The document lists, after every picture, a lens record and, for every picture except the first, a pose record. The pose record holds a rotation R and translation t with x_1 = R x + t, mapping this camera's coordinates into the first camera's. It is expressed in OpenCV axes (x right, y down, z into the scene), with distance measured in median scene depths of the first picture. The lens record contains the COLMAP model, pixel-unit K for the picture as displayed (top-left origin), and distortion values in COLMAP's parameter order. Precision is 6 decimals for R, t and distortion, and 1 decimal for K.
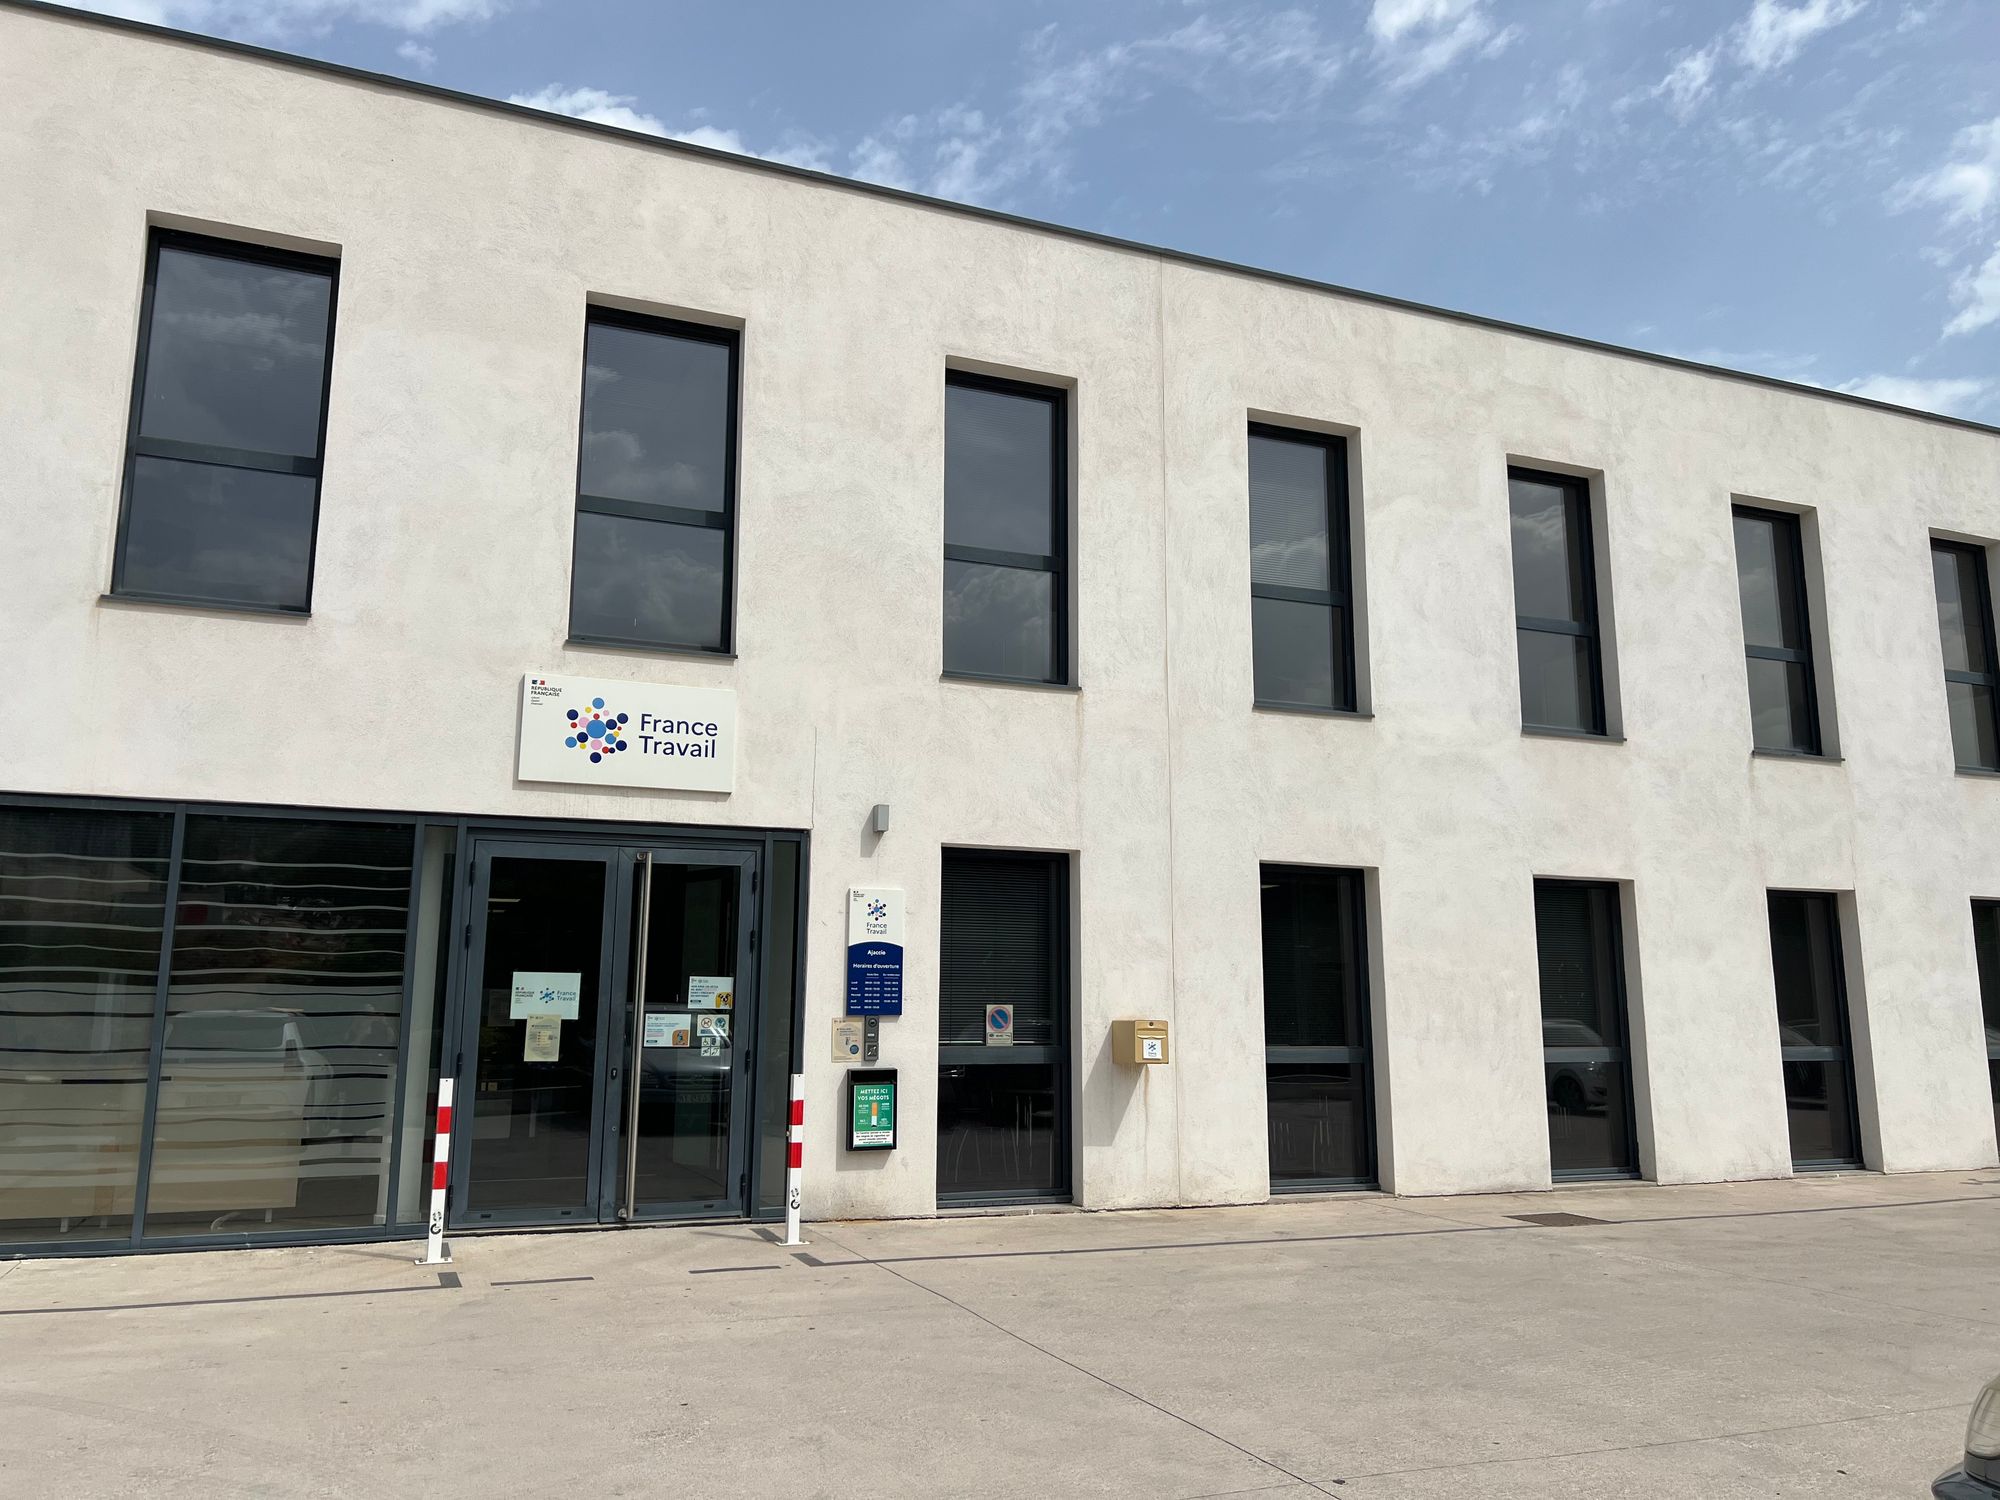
lens RADIAL K [[1487.6, 0, 1053.4], [0, 1487.6, 745.7], [0, 0, 1]] dist [0.096198, -0.131531]
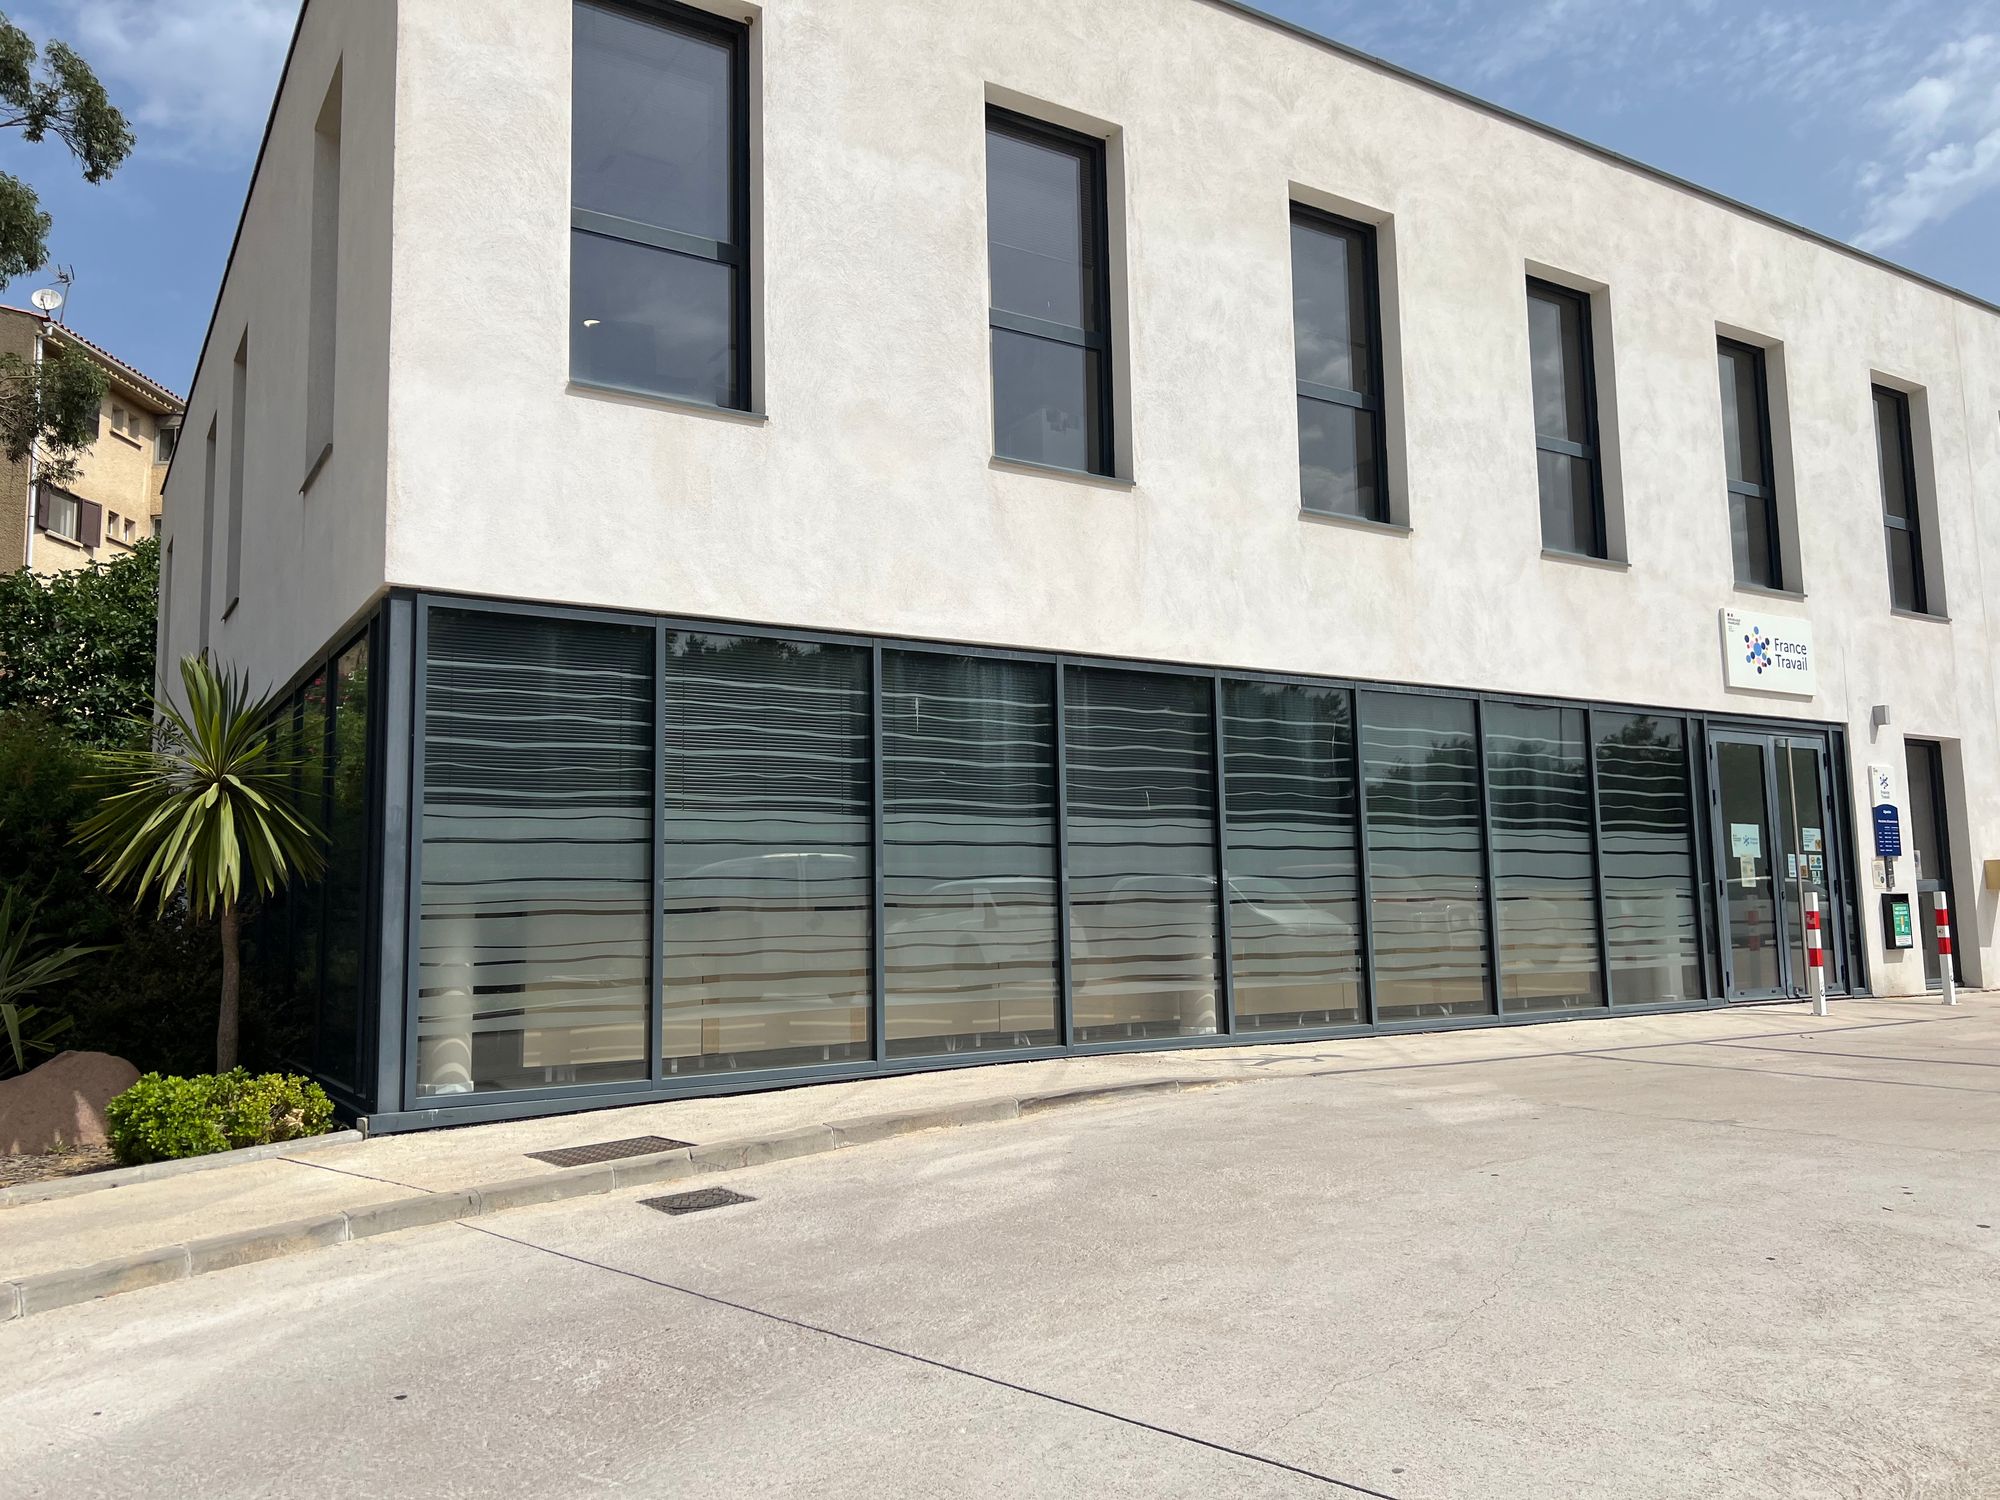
lens RADIAL K [[1487.6, 0, 1053.4], [0, 1487.6, 745.7], [0, 0, 1]] dist [0.096198, -0.131531]
pose [[0.984236, 0.002786, 0.176839, -1.159720], [-0.015965, 0.997194, 0.073142, -0.013583], [-0.176139, -0.074812, 0.981518, -0.252434]]
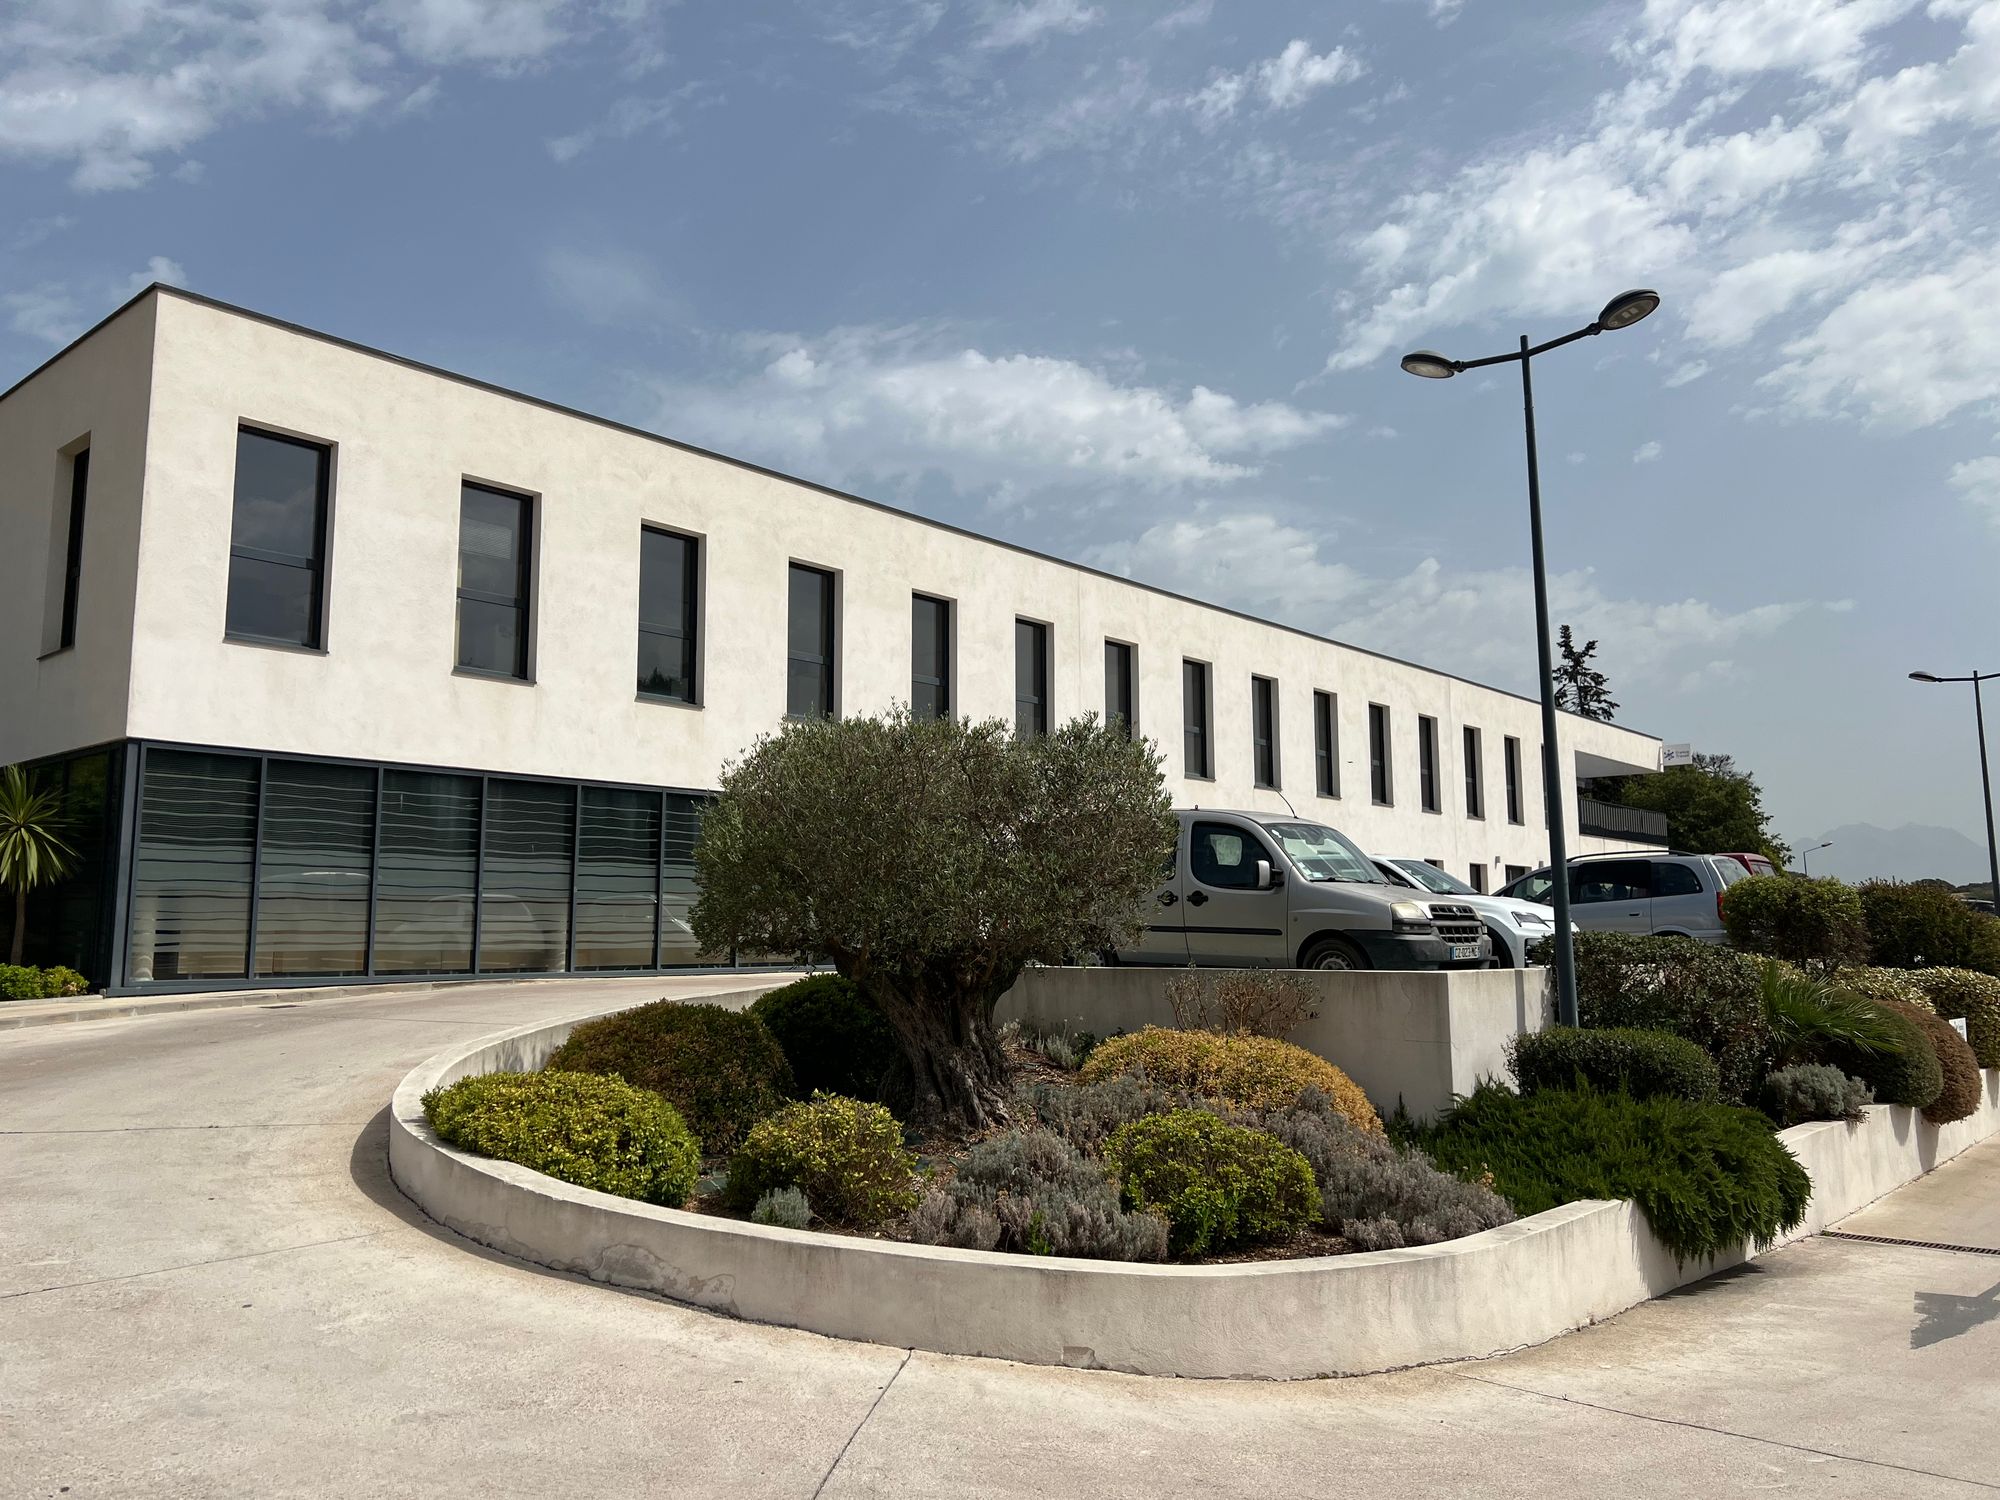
lens RADIAL K [[1487.6, 0, 1053.4], [0, 1487.6, 745.7], [0, 0, 1]] dist [0.096198, -0.131531]
pose [[0.886537, 0.059864, 0.458769, -1.219194], [-0.084411, 0.995879, 0.033166, -0.153819], [-0.454893, -0.068127, 0.887937, -1.264735]]
